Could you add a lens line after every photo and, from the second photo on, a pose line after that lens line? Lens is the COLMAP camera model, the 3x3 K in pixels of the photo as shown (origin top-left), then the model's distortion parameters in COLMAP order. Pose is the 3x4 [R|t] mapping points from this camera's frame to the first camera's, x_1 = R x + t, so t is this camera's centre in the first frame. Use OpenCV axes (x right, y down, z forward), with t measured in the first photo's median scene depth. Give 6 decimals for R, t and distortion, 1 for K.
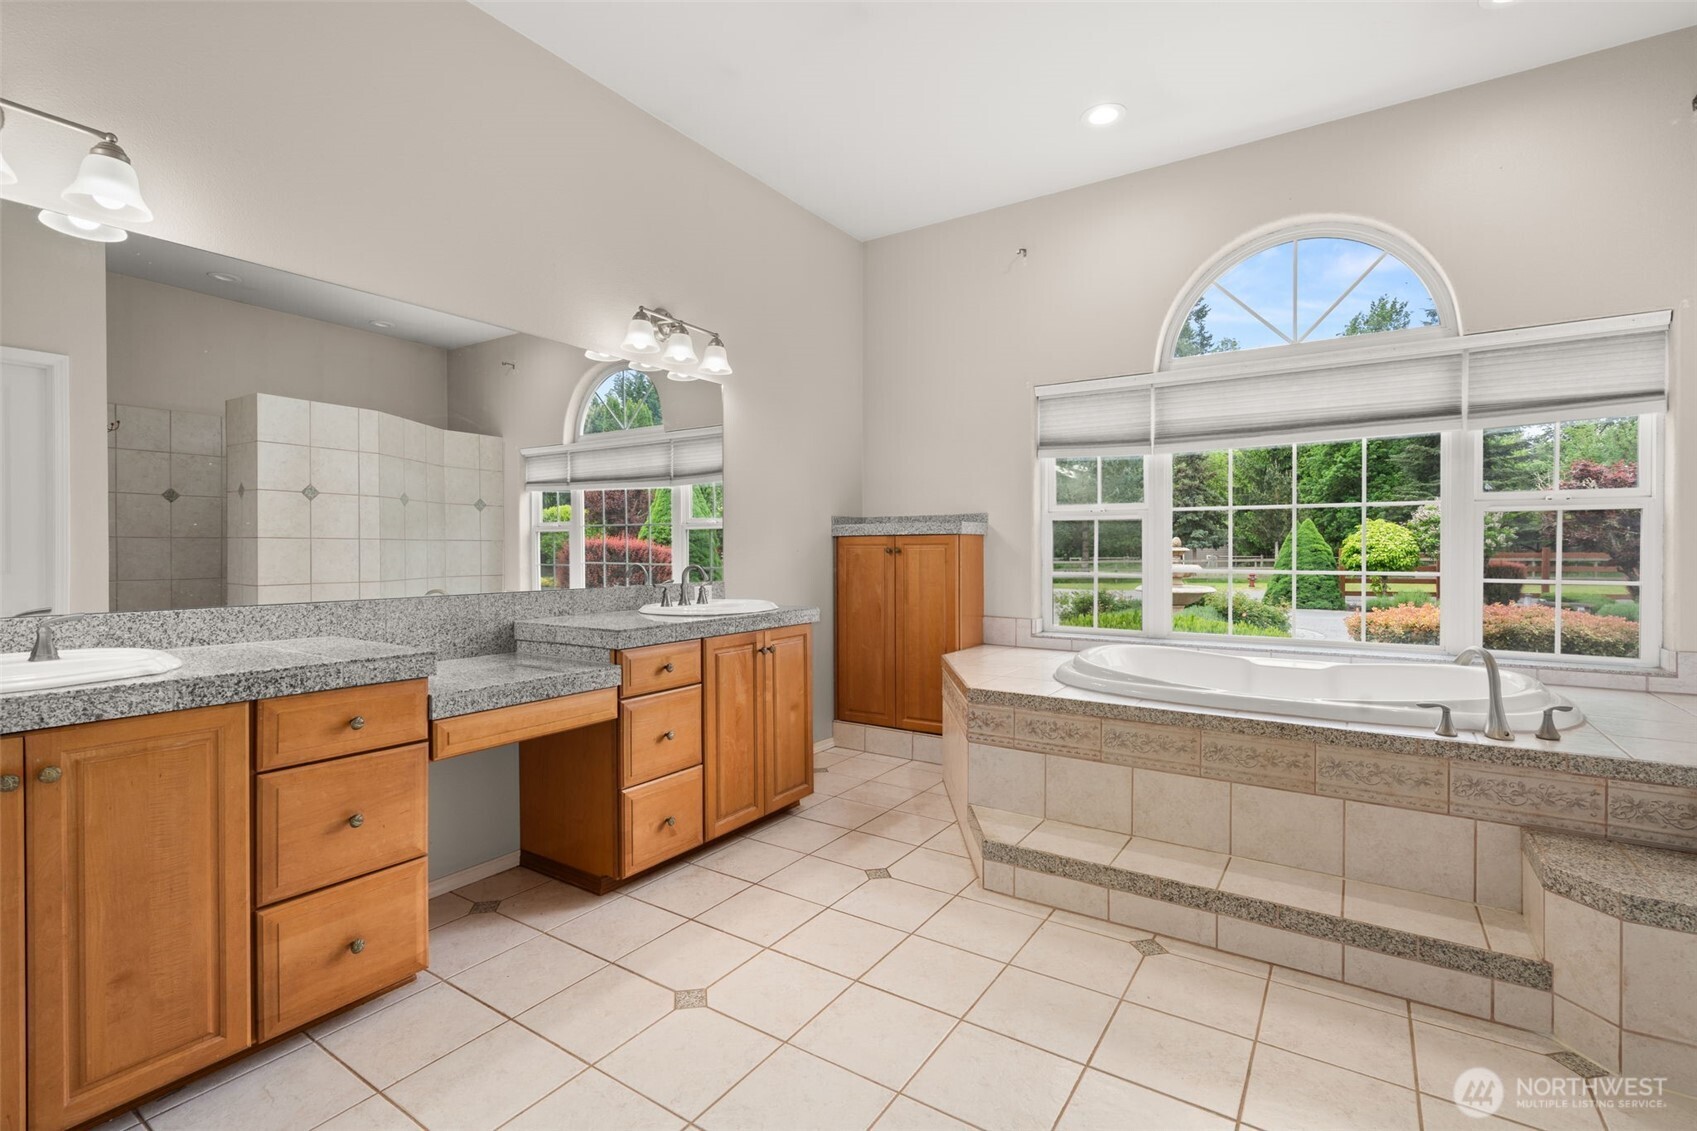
lens RADIAL K [[777.9, 0, 847.9], [0, 777.9, 557.8], [0, 0, 1]] dist [-0.004660, 0.000223]
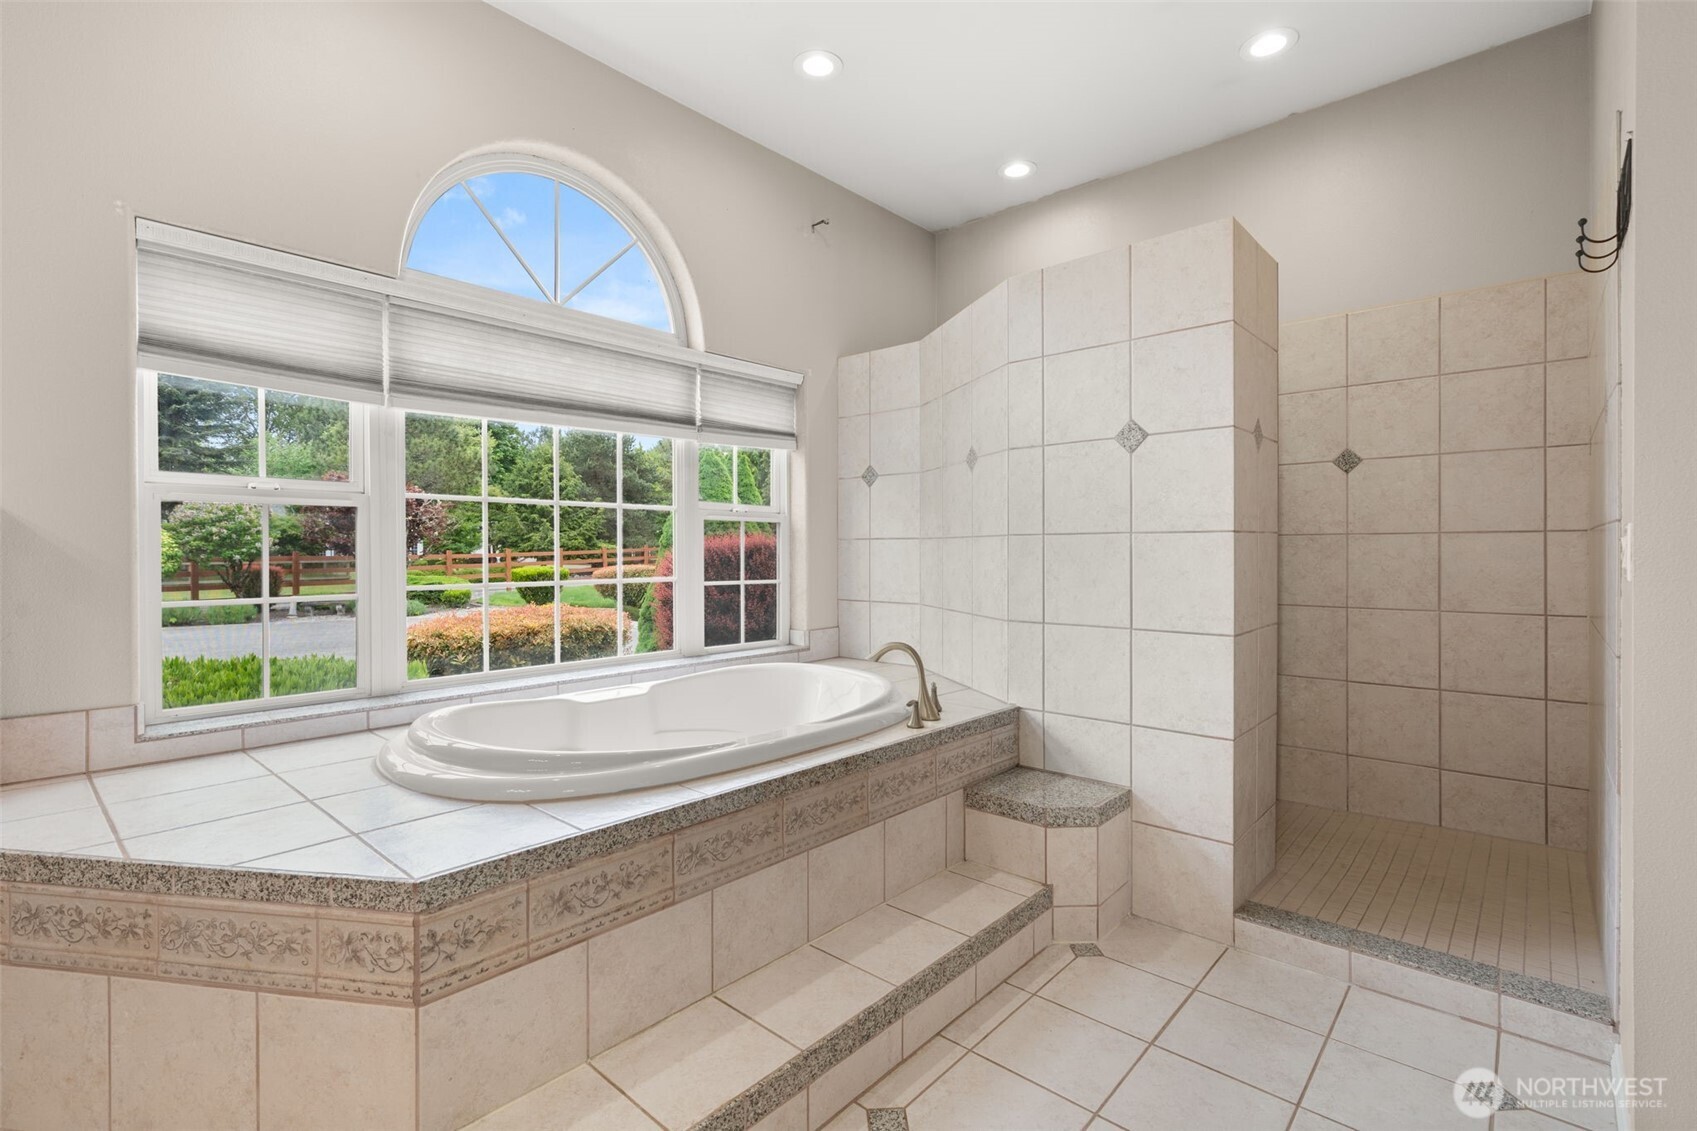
lens RADIAL K [[777.9, 0, 849.7], [0, 777.9, 552.8], [0, 0, 1]] dist [-0.004660, 0.000223]
pose [[0.138758, -0.002318, 0.990324, -0.224585], [0.012869, 0.999917, 0.000537, -0.011595], [-0.990243, 0.012669, 0.138777, 0.664452]]
